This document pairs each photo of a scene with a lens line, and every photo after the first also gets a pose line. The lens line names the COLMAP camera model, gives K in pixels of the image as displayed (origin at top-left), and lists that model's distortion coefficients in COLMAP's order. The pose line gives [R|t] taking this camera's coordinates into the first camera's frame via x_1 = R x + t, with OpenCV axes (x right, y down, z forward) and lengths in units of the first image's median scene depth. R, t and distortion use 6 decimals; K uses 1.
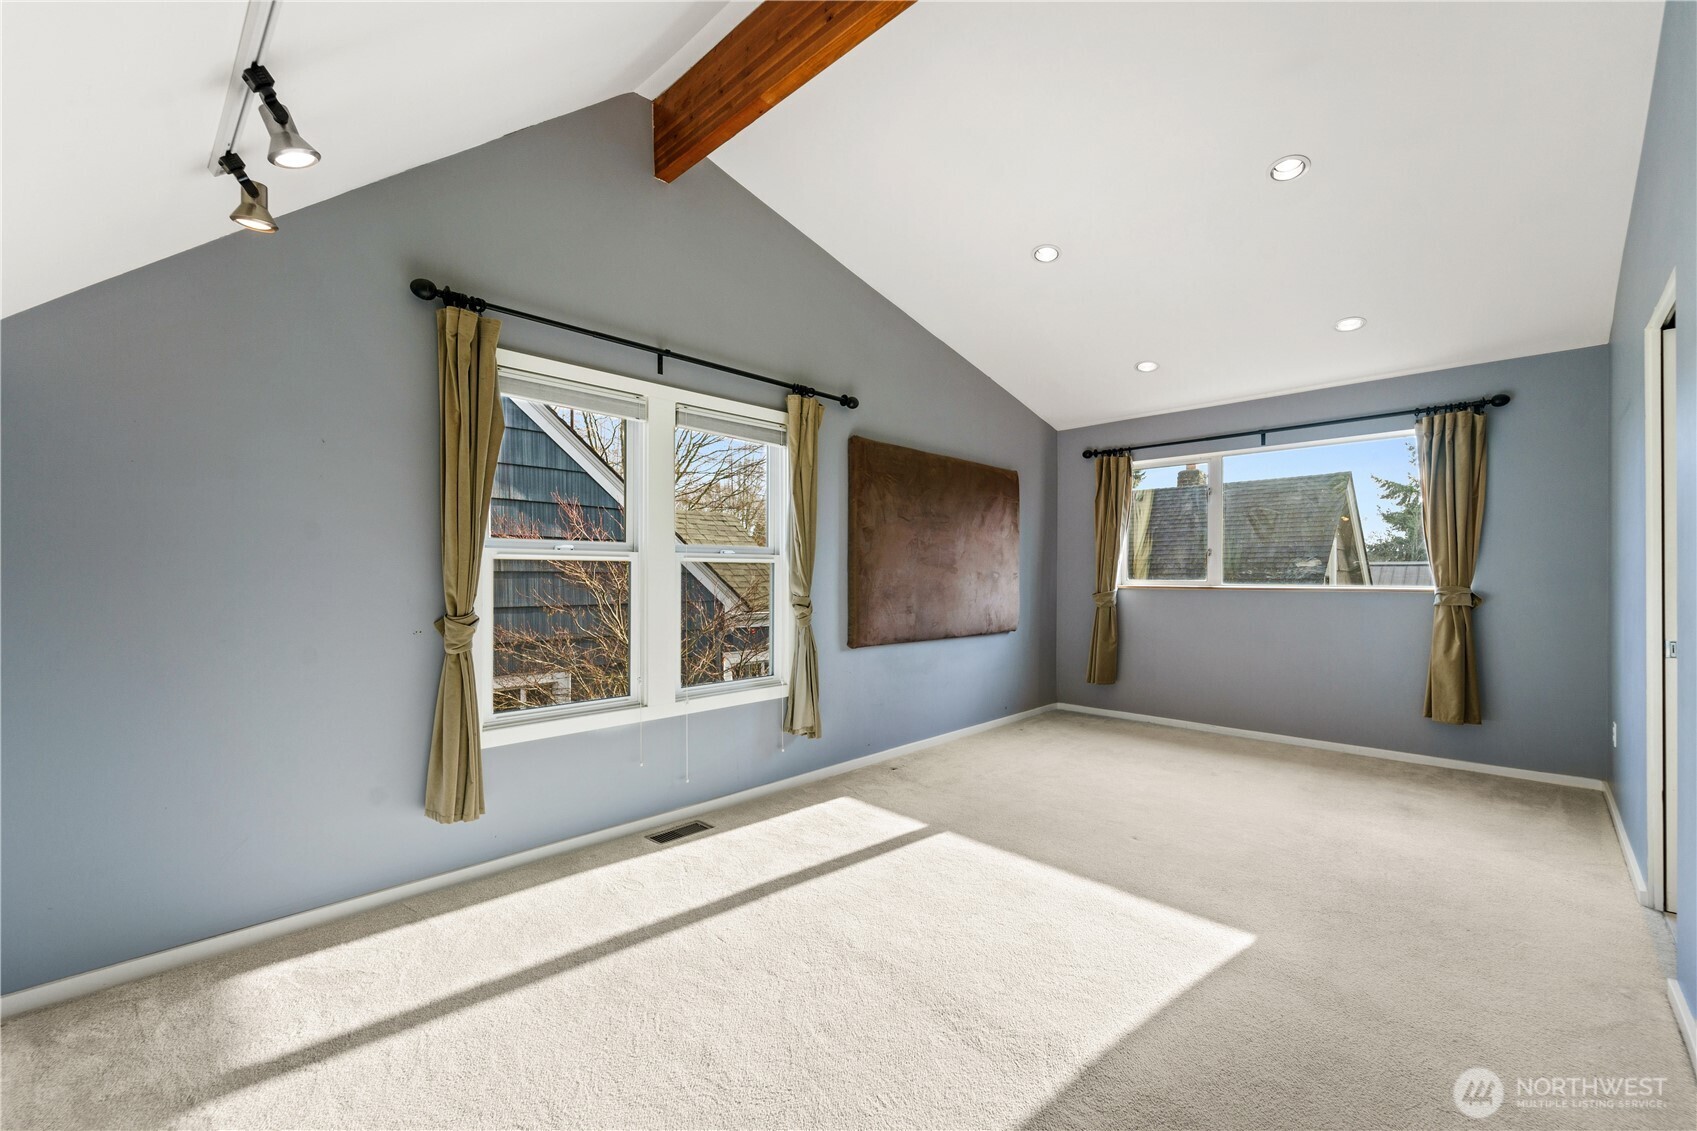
lens RADIAL K [[701.2, 0, 864.6], [0, 701.2, 573.7], [0, 0, 1]] dist [0.002152, -0.000533]
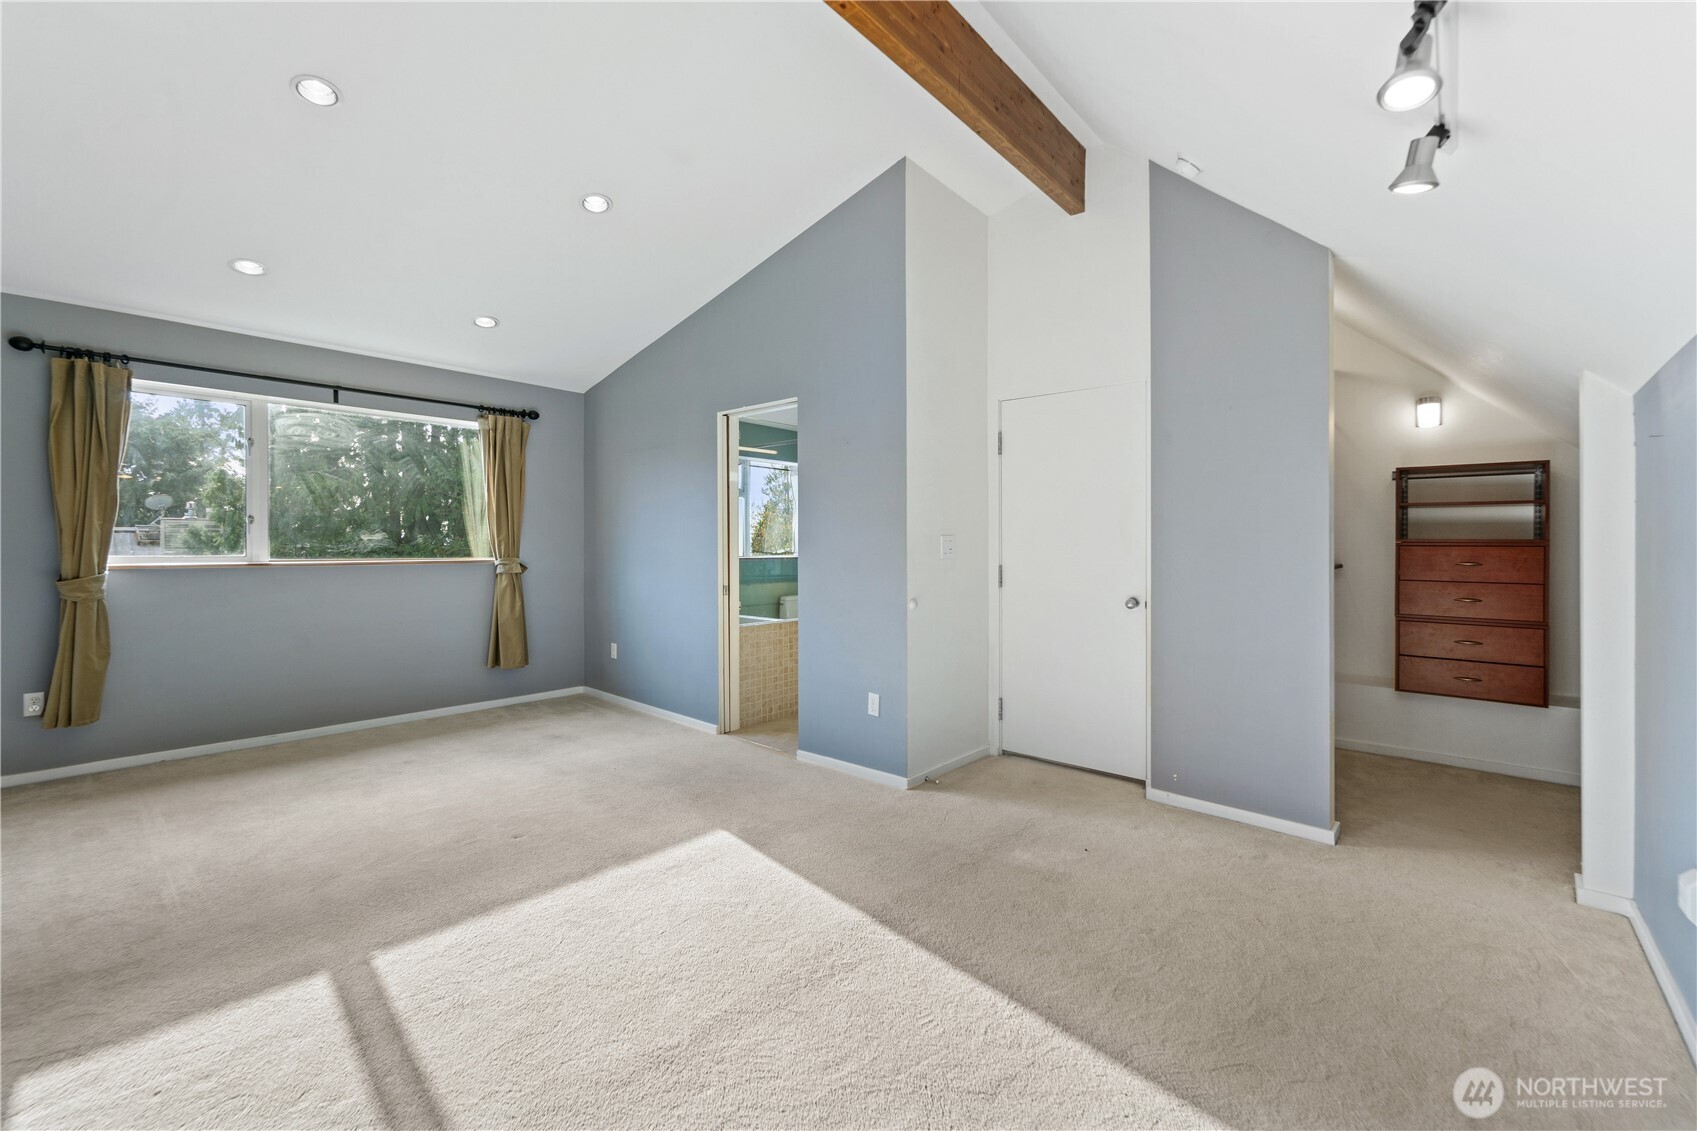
lens RADIAL K [[701.2, 0, 855.6], [0, 701.2, 553.0], [0, 0, 1]] dist [0.002152, -0.000533]
pose [[-0.060422, -0.014262, 0.998071, -0.398628], [-0.006993, 0.999879, 0.013864, -0.010497], [-0.998148, -0.006142, -0.060514, 0.431244]]
